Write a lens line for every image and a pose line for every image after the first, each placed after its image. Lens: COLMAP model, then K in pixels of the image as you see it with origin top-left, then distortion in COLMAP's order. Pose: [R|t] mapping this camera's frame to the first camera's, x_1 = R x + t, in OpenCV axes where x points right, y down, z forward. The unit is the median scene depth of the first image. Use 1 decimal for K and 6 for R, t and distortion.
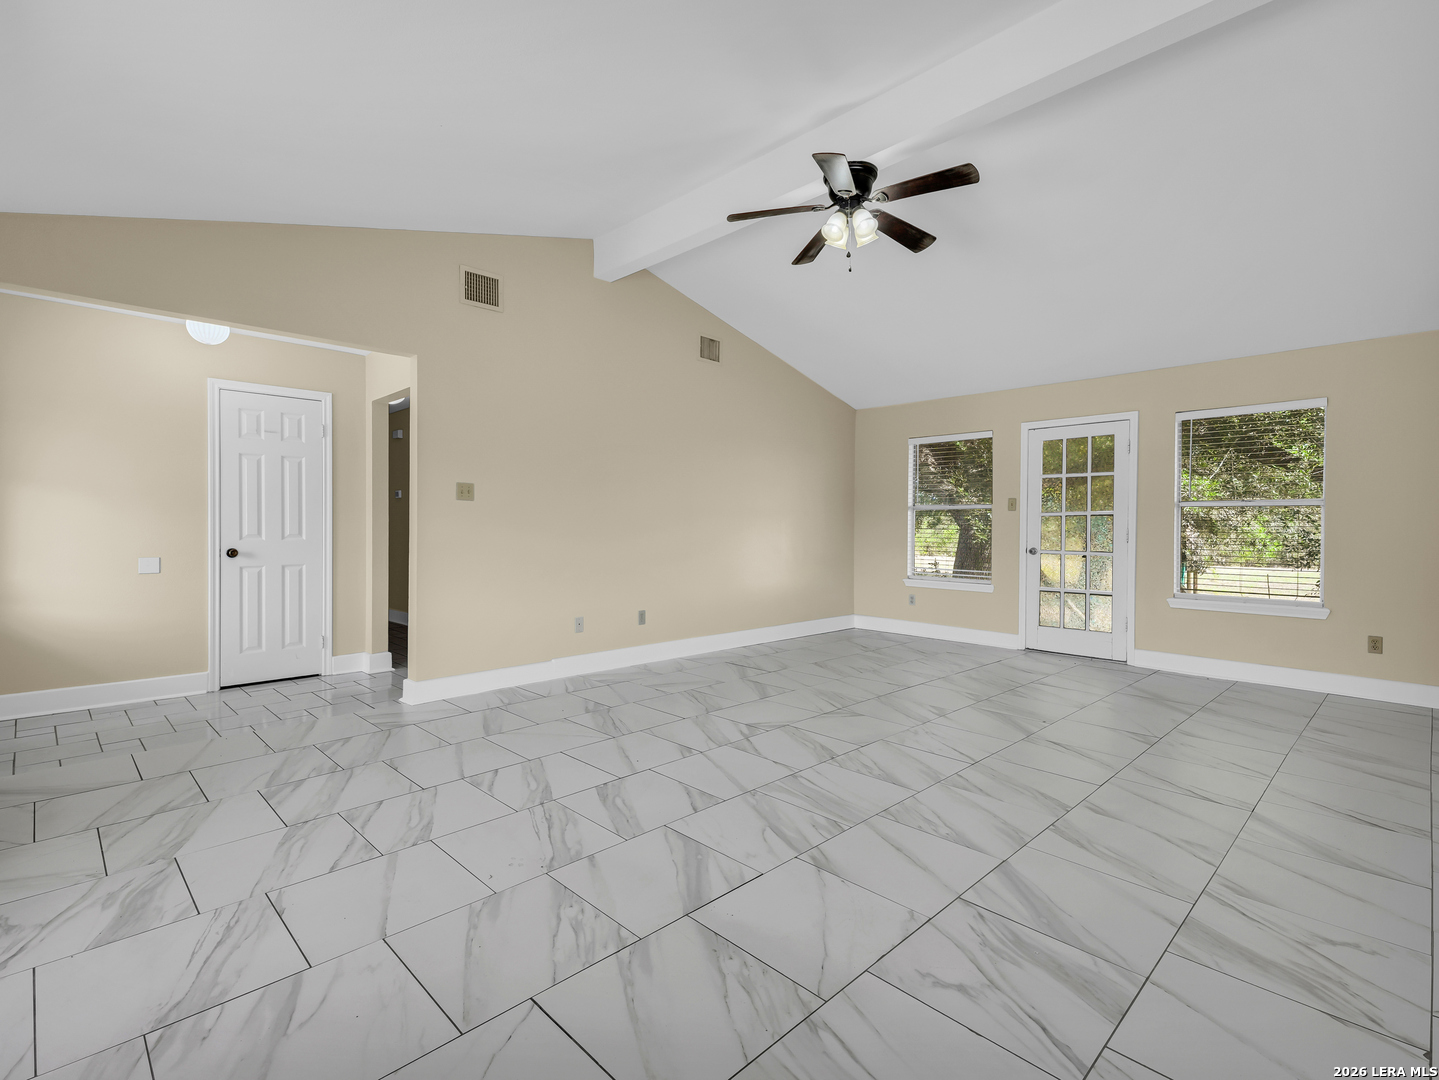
lens RADIAL K [[680.6, 0, 718.4], [0, 680.6, 535.5], [0, 0, 1]] dist [0.030396, -0.007320]
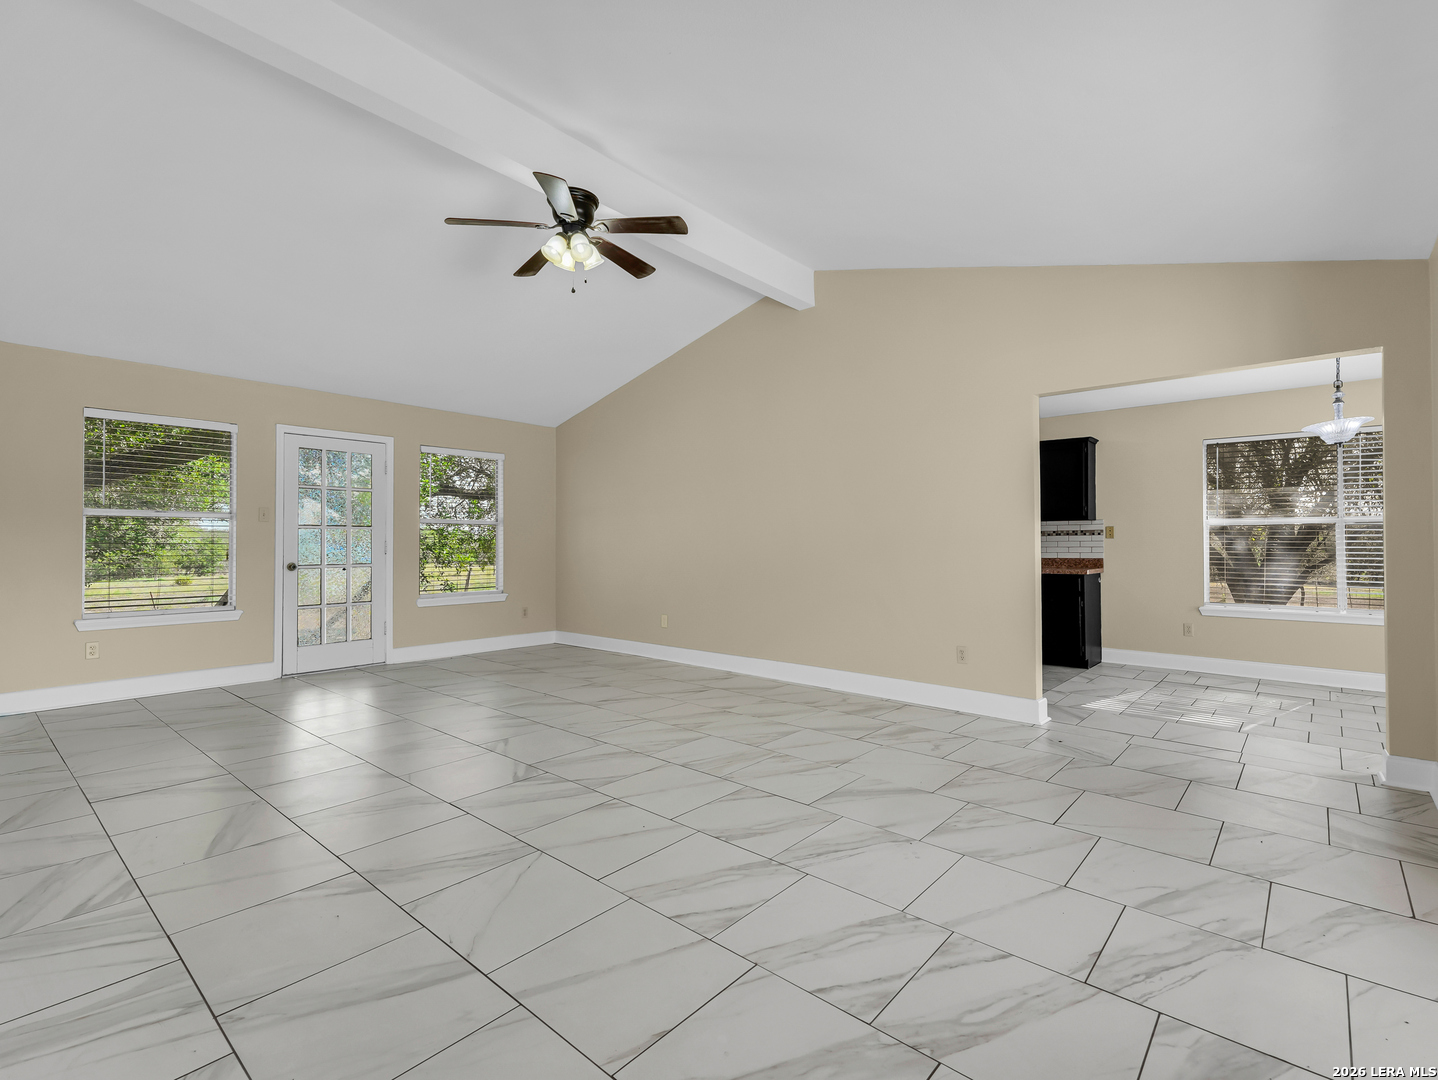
lens RADIAL K [[680.1, 0, 704.9], [0, 680.1, 538.1], [0, 0, 1]] dist [0.030396, -0.007320]
pose [[-0.063694, 0.000401, 0.997969, -0.947551], [0.011360, 0.999935, 0.000323, -0.016994], [-0.997905, 0.011358, -0.063694, 0.977177]]
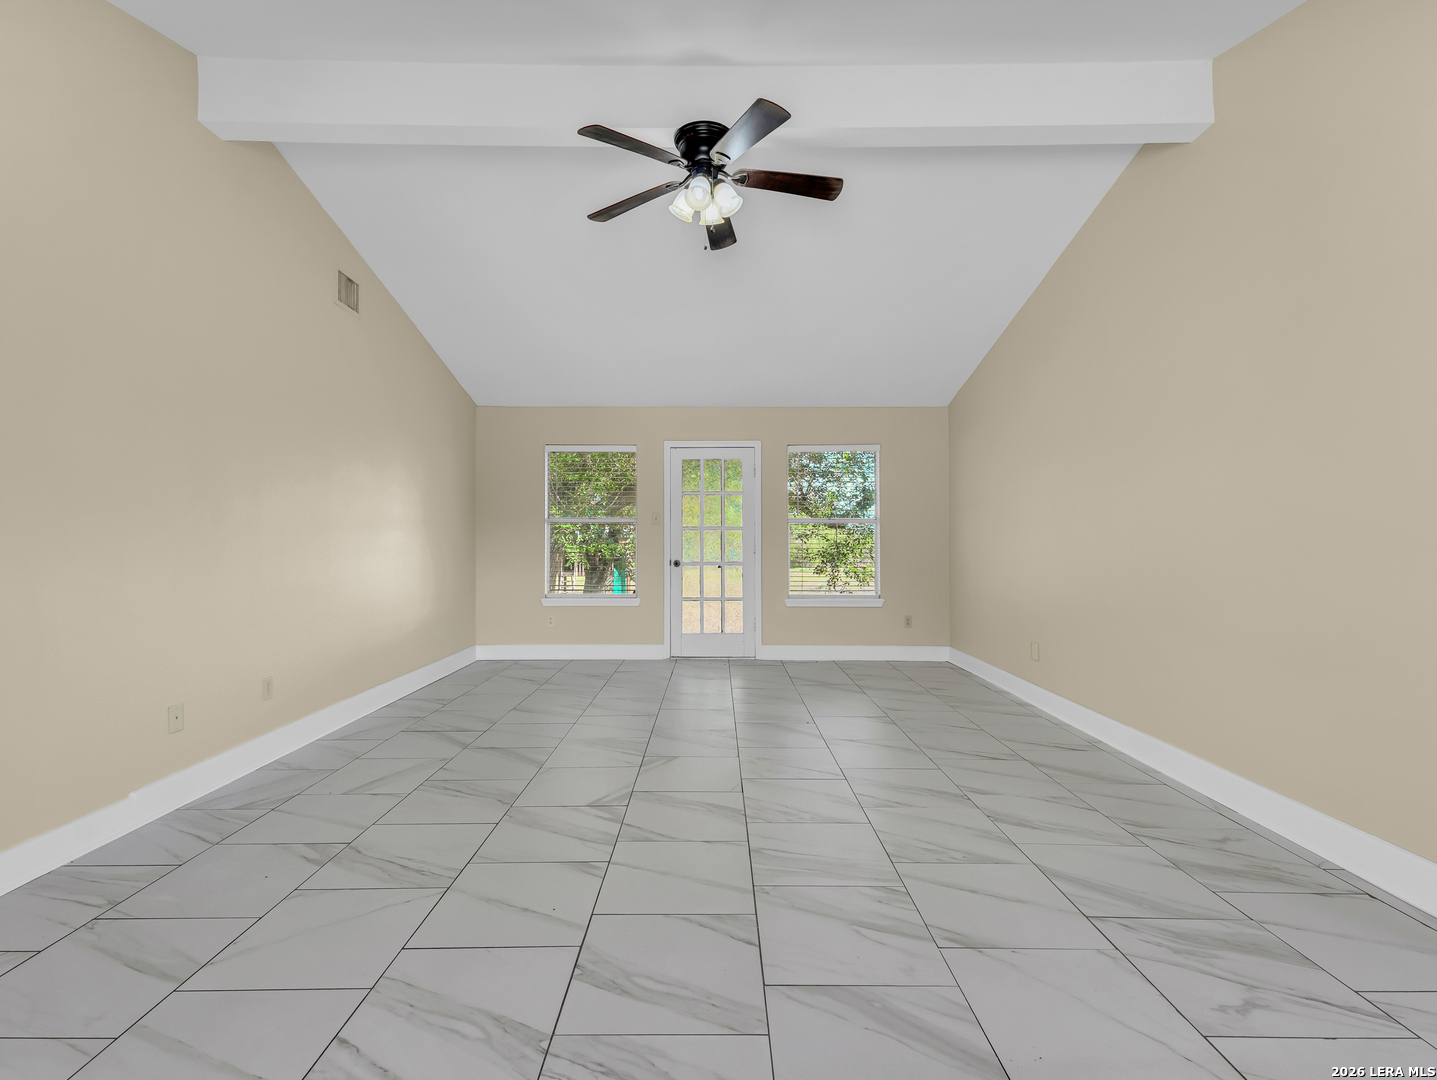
lens RADIAL K [[679.6, 0, 711.8], [0, 679.6, 544.8], [0, 0, 1]] dist [0.030396, -0.007320]
pose [[0.703393, -0.012445, 0.710692, -0.473406], [0.014330, 0.999892, 0.003326, -0.016807], [-0.710657, 0.007844, 0.703495, 0.432347]]
